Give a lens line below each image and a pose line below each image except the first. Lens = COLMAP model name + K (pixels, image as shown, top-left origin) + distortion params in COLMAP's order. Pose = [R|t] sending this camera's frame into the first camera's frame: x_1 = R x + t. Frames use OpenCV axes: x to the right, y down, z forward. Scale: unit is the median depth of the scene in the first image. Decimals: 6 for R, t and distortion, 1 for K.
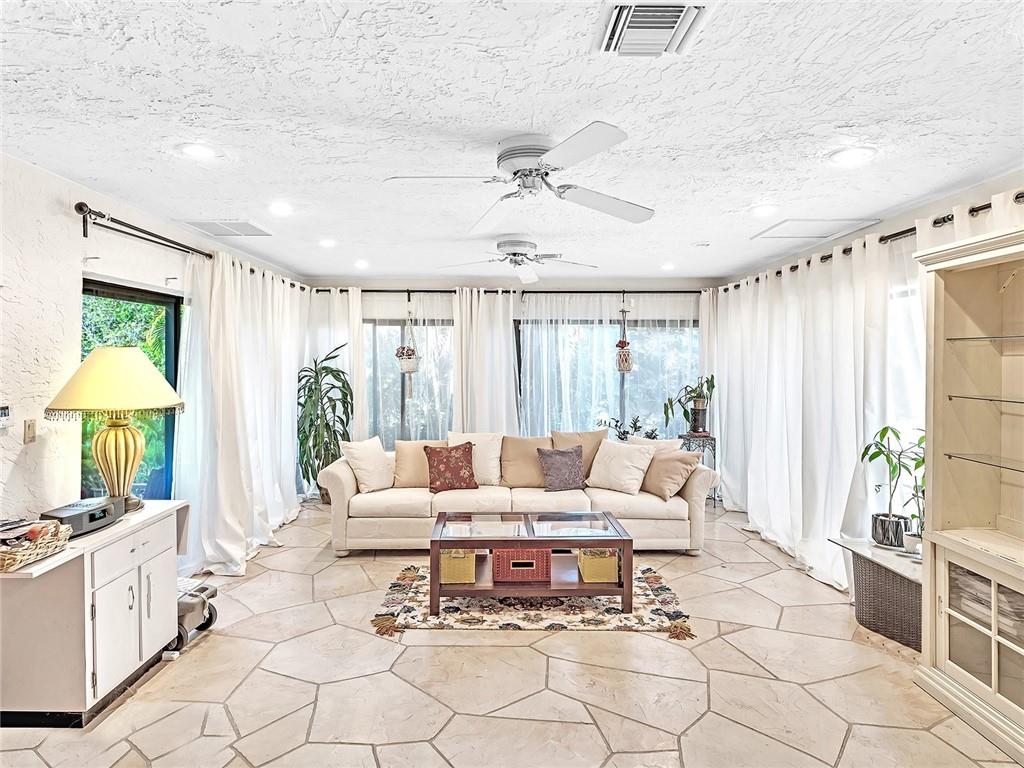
lens RADIAL K [[607.4, 0, 508.5], [0, 607.4, 365.1], [0, 0, 1]] dist [-0.002917, -0.000574]
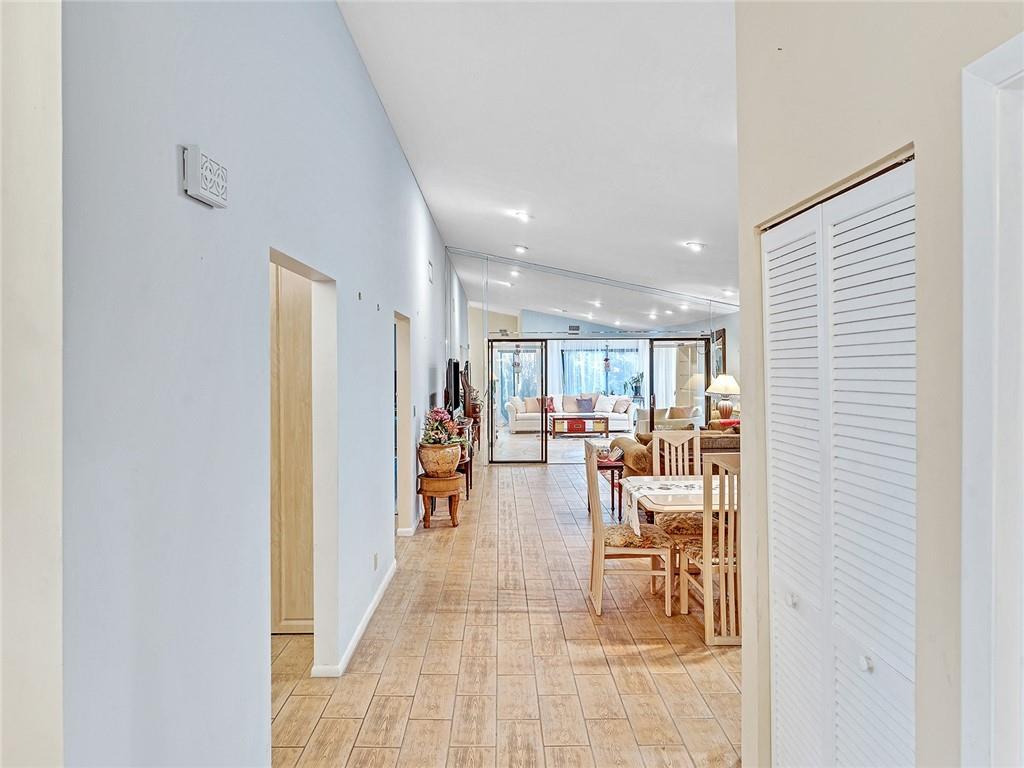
lens RADIAL K [[626.4, 0, 512.0], [0, 626.4, 362.8], [0, 0, 1]] dist [0.001741, -0.000510]
pose [[0.999631, -0.012776, 0.023983, -0.254111], [0.013028, 0.999861, -0.010391, -0.001755], [-0.023847, 0.010700, 0.999658, -1.517689]]
